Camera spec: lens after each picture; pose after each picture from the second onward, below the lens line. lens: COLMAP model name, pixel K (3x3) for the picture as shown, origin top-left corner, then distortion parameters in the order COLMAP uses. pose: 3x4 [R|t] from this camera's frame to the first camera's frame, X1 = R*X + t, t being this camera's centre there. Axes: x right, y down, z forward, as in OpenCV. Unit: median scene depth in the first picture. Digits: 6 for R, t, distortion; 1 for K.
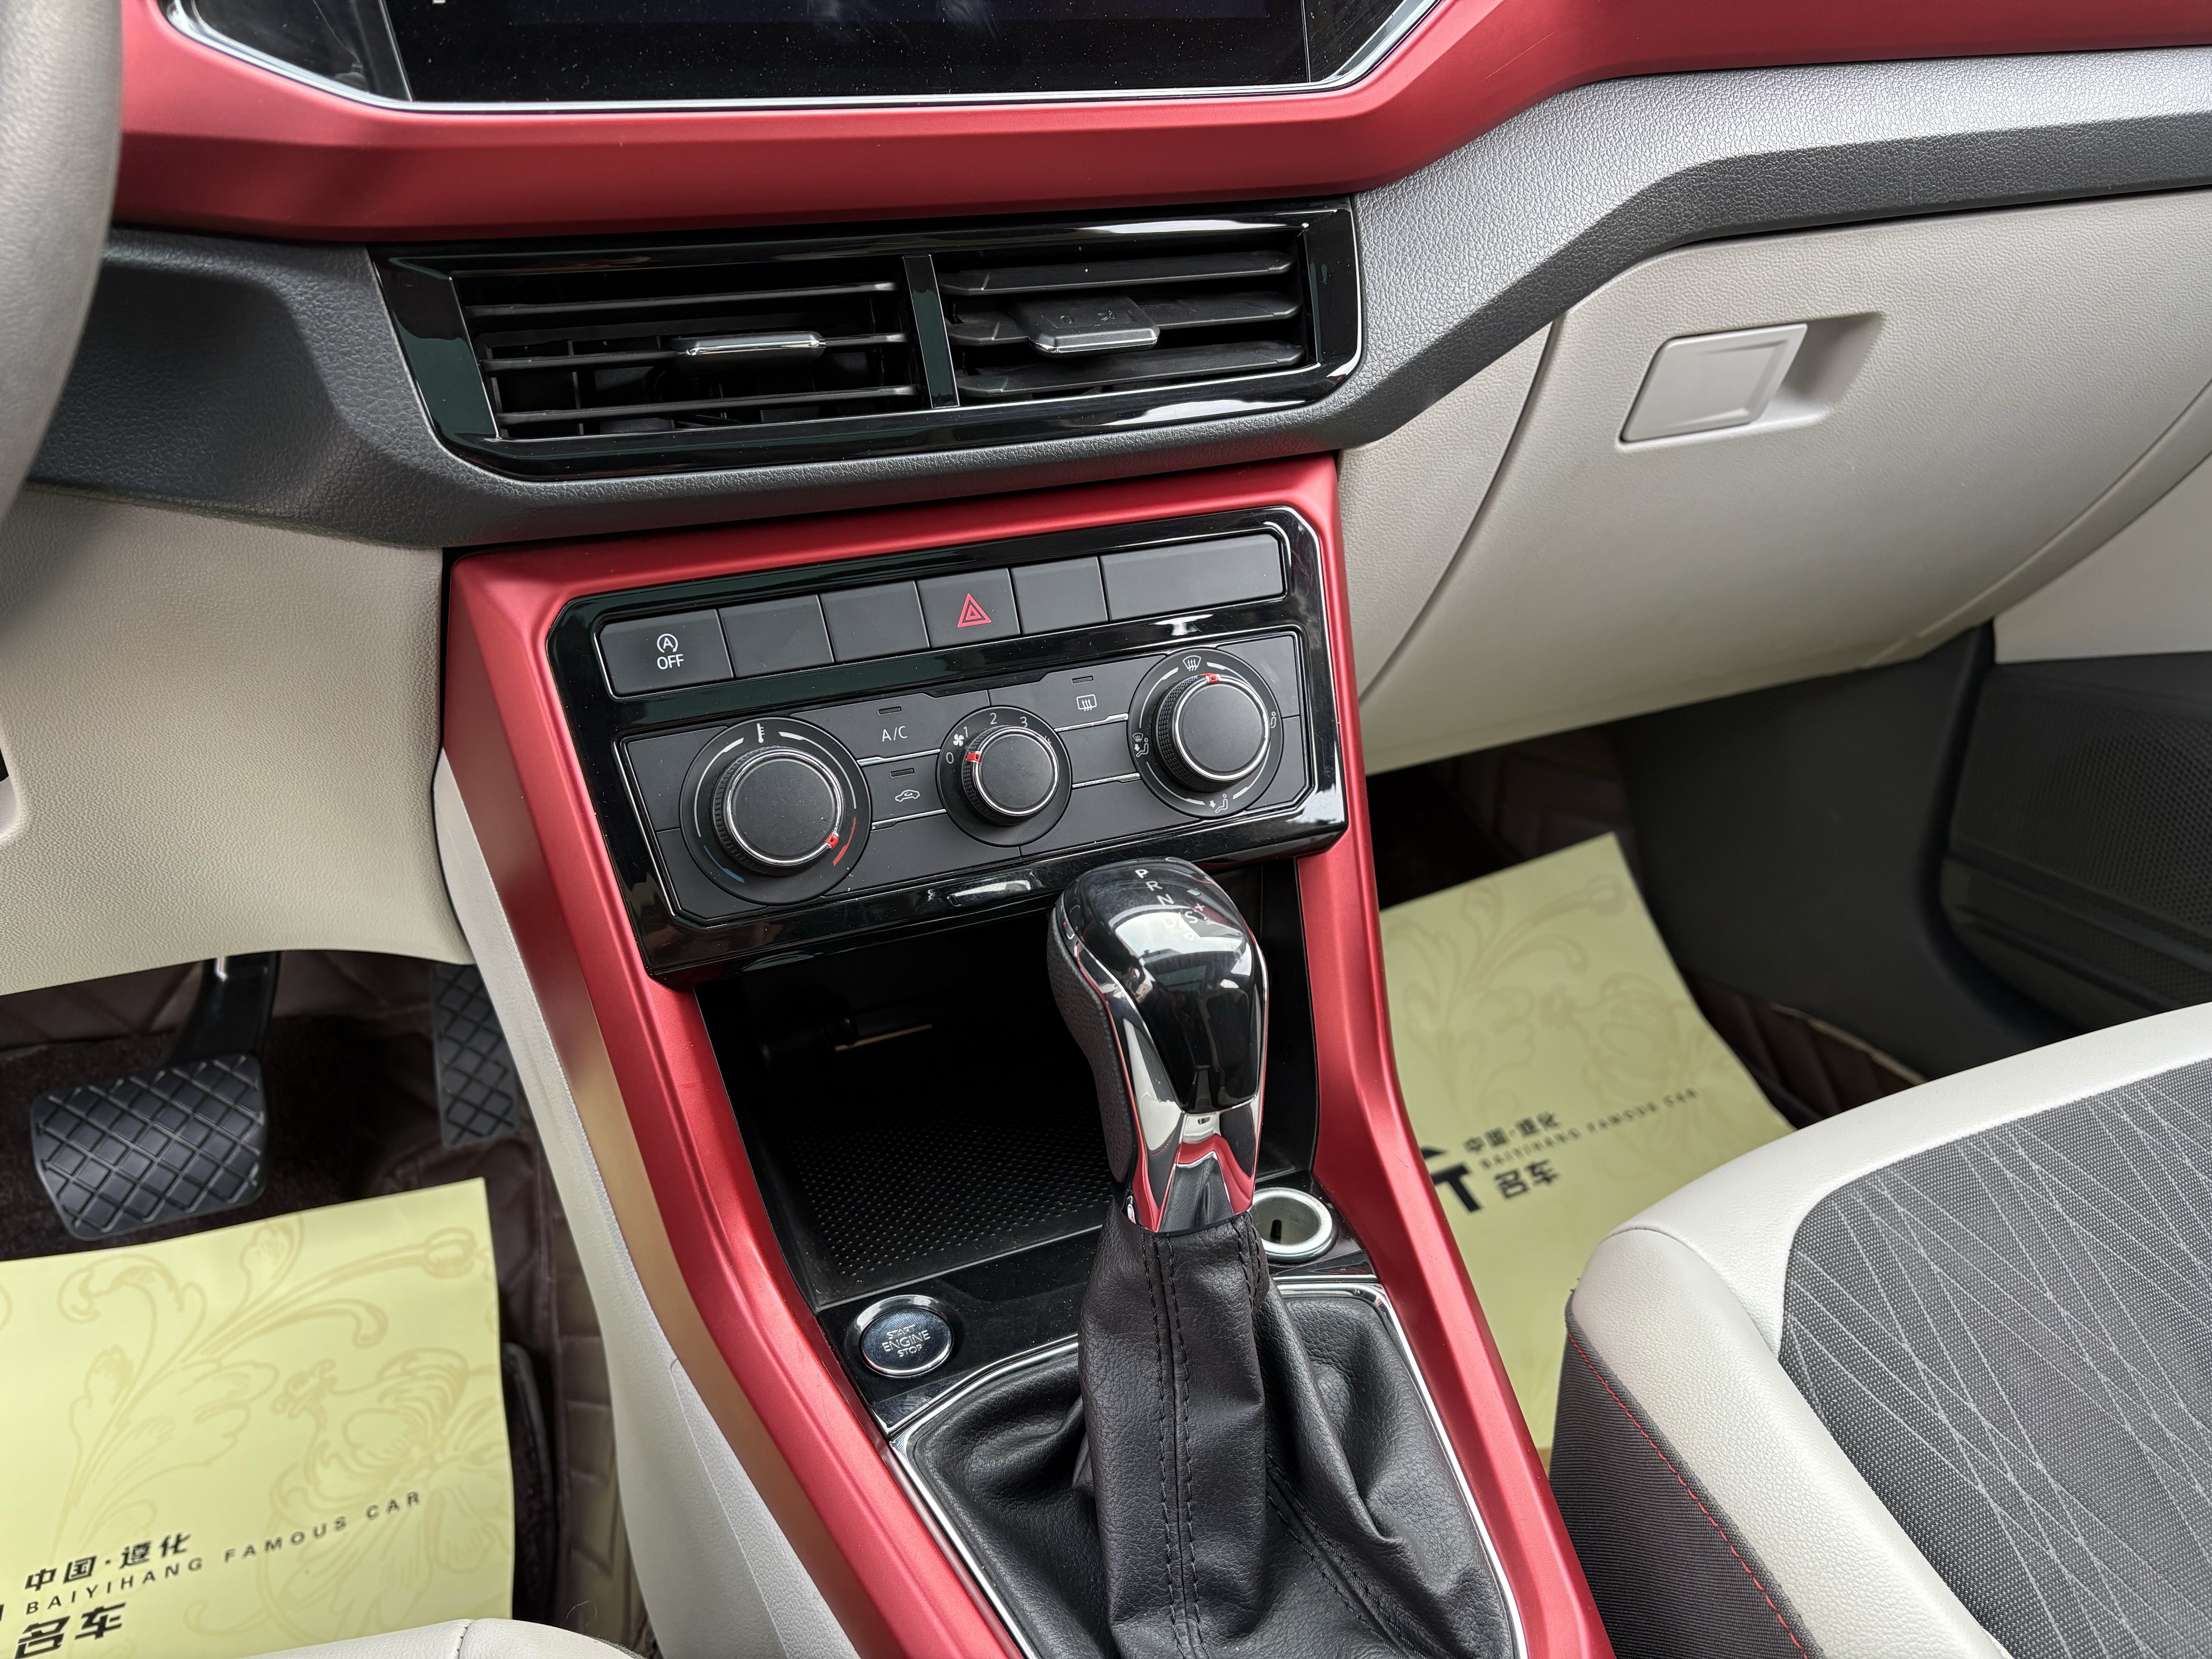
lens RADIAL K [[1671.5, 0, 1109.4], [0, 1671.5, 880.3], [0, 0, 1]] dist [0.098310, -0.159800]
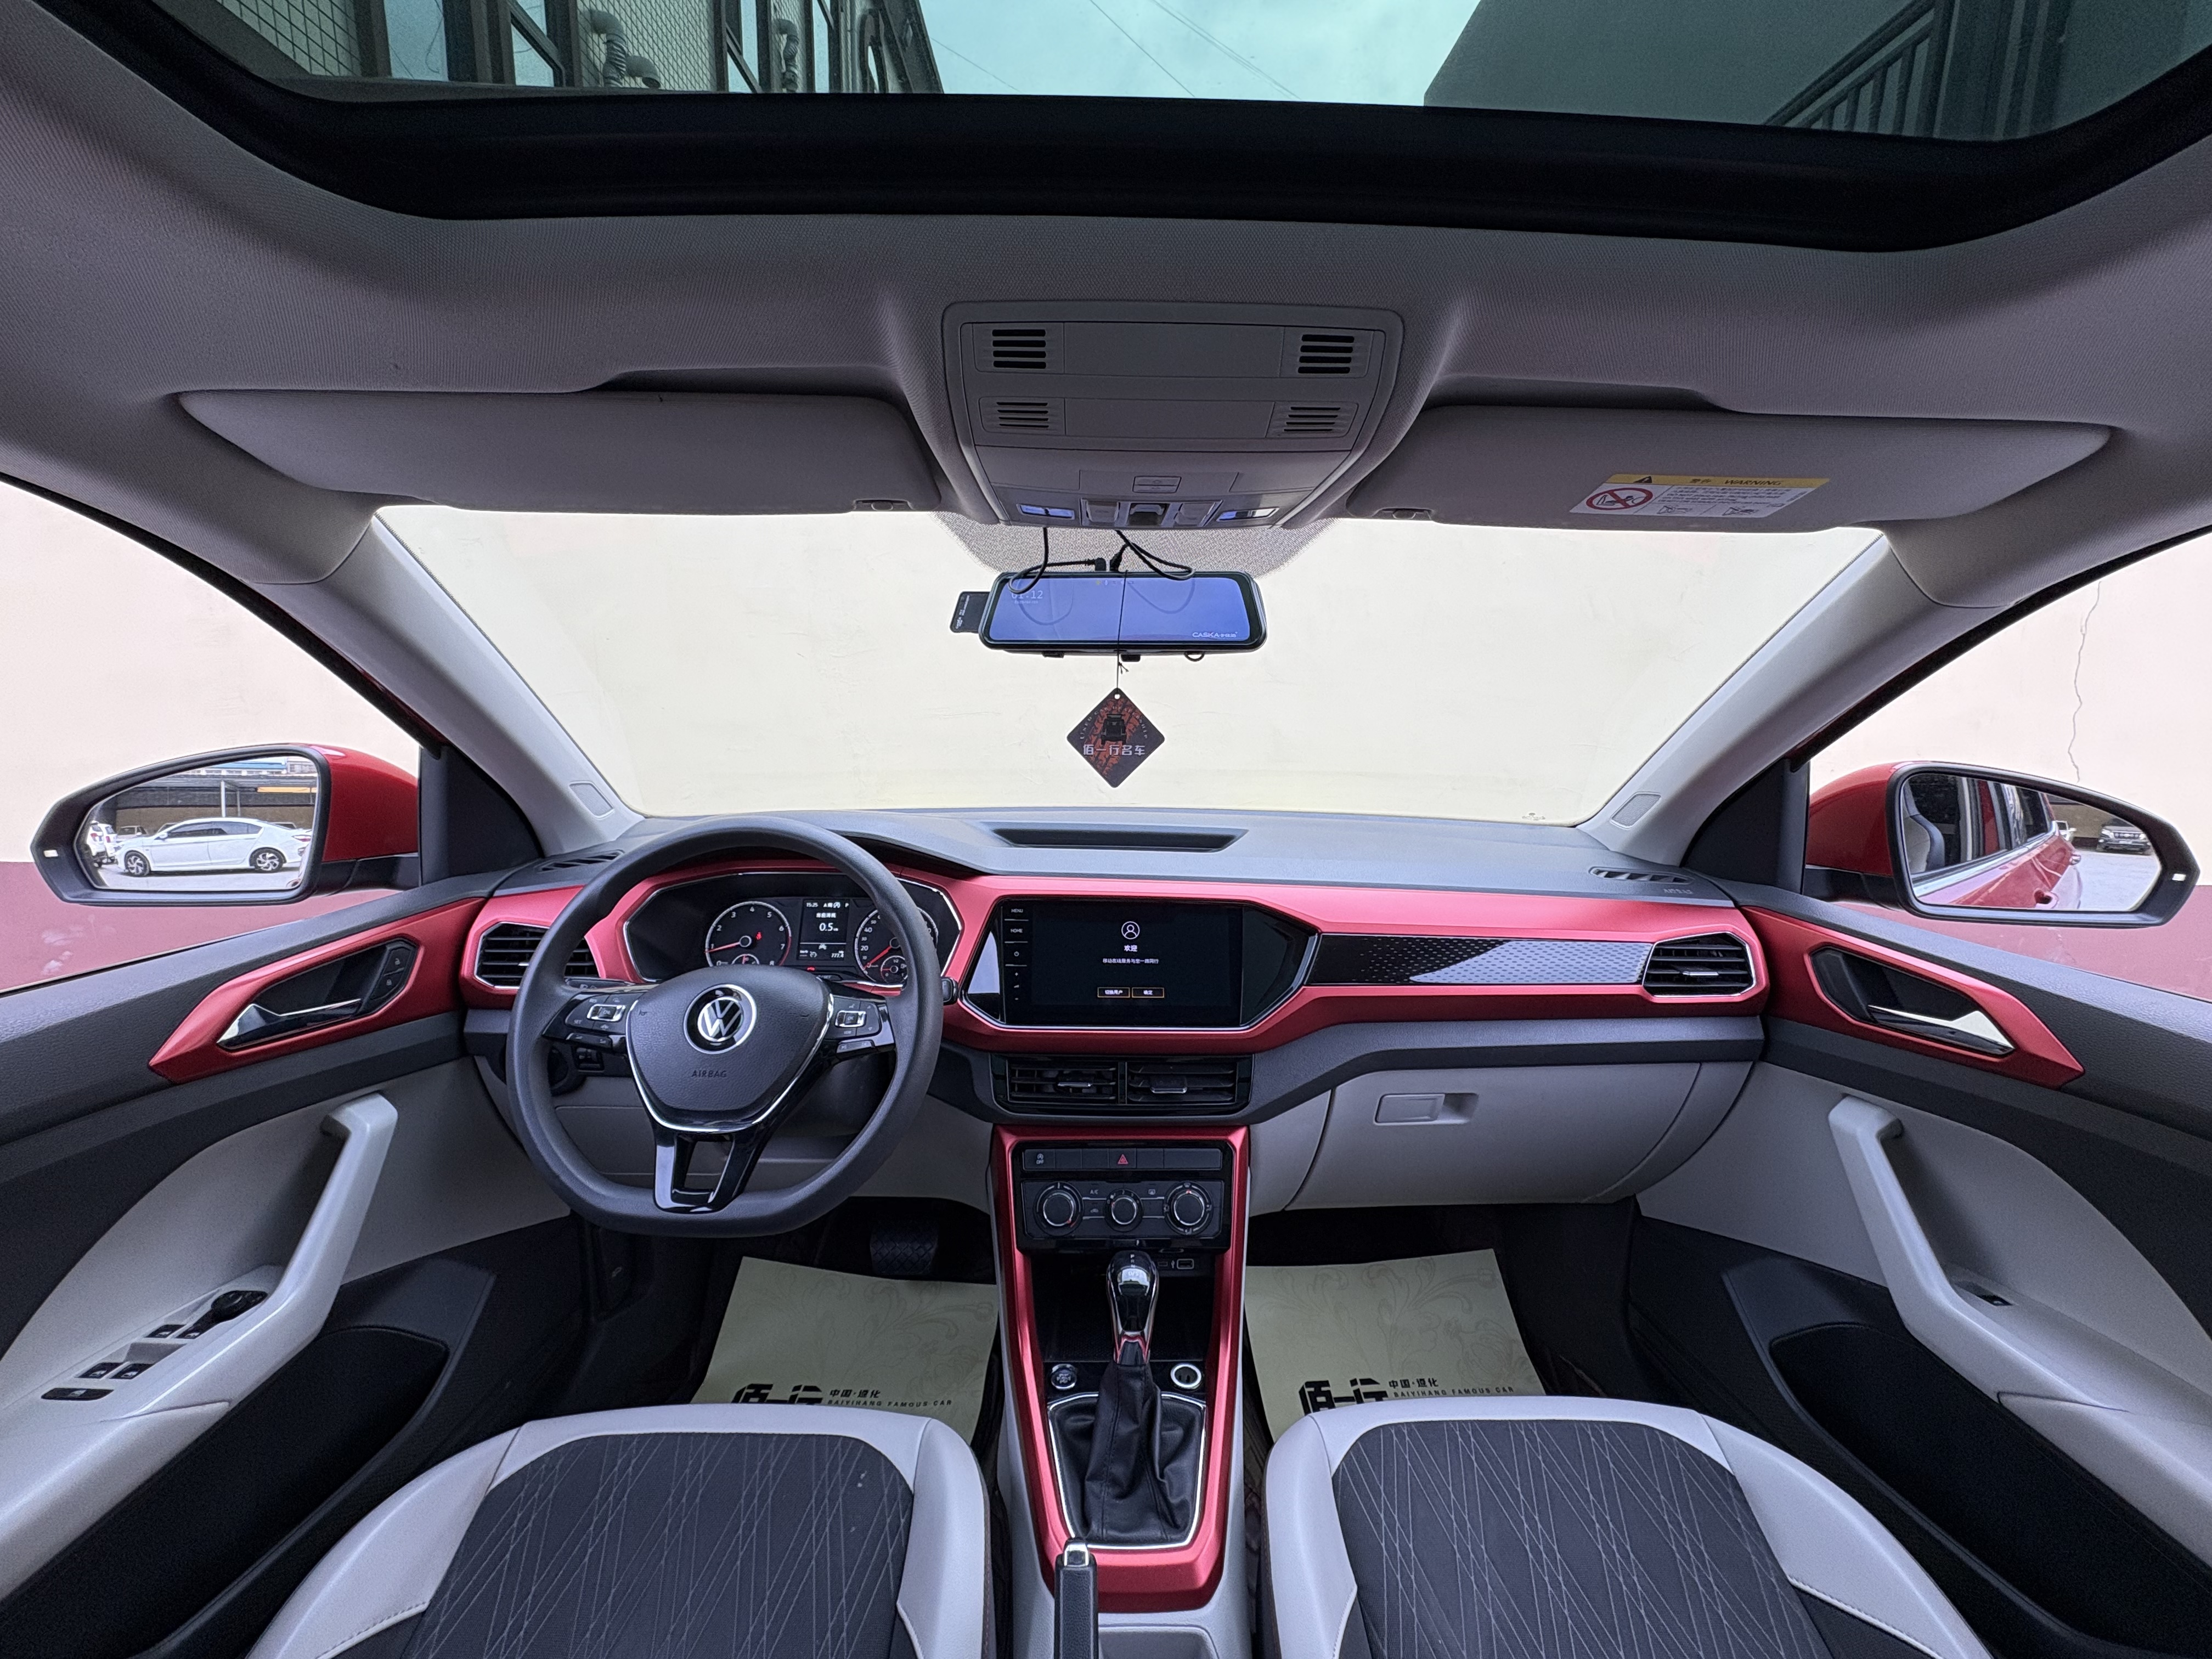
lens RADIAL K [[871.1, 0, 1106.7], [0, 871.1, 840.5], [0, 0, 1]] dist [-0.001237, -0.000361]
pose [[0.923635, 0.073592, -0.376141, 0.488176], [-0.191550, 0.938672, -0.286713, -0.236239], [0.331973, 0.336868, 0.881087, -0.807545]]
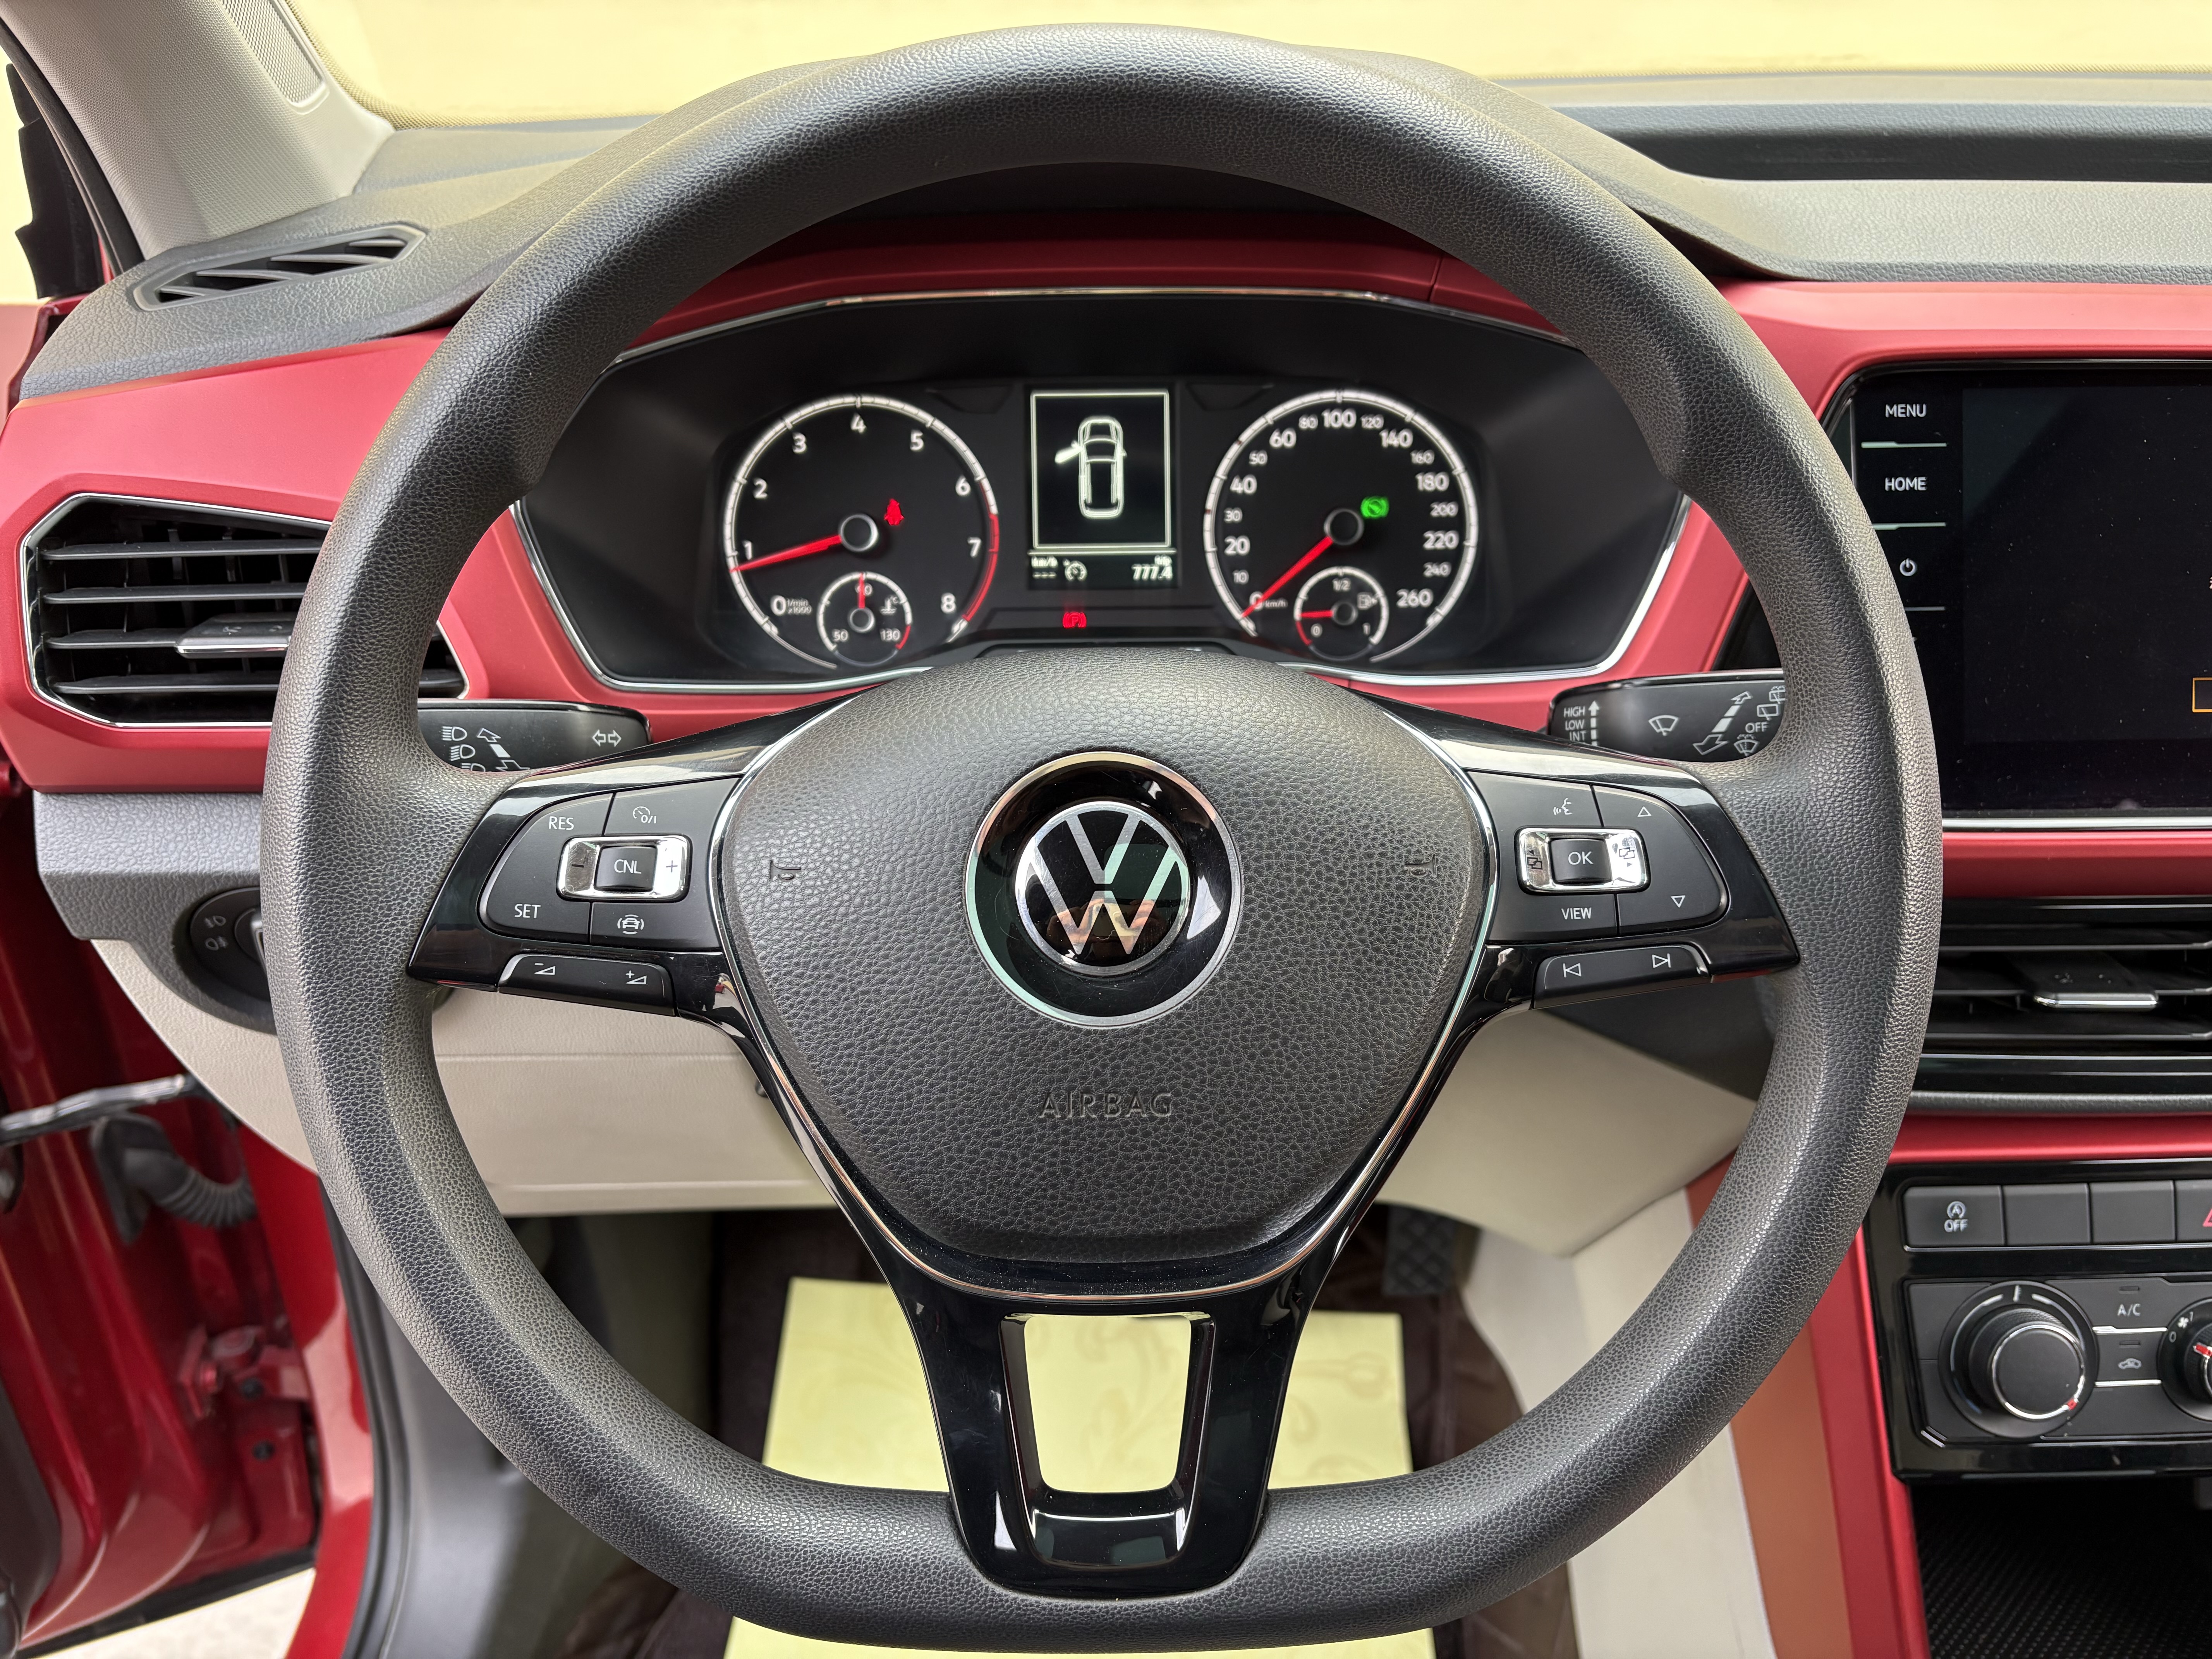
lens RADIAL K [[1671.5, 0, 1109.4], [0, 1671.5, 880.3], [0, 0, 1]] dist [0.098310, -0.159800]
pose [[0.920534, 0.181158, -0.346119, -0.379863], [-0.169390, 0.983454, 0.064230, -0.298626], [0.352028, -0.000496, 0.935989, -0.299508]]
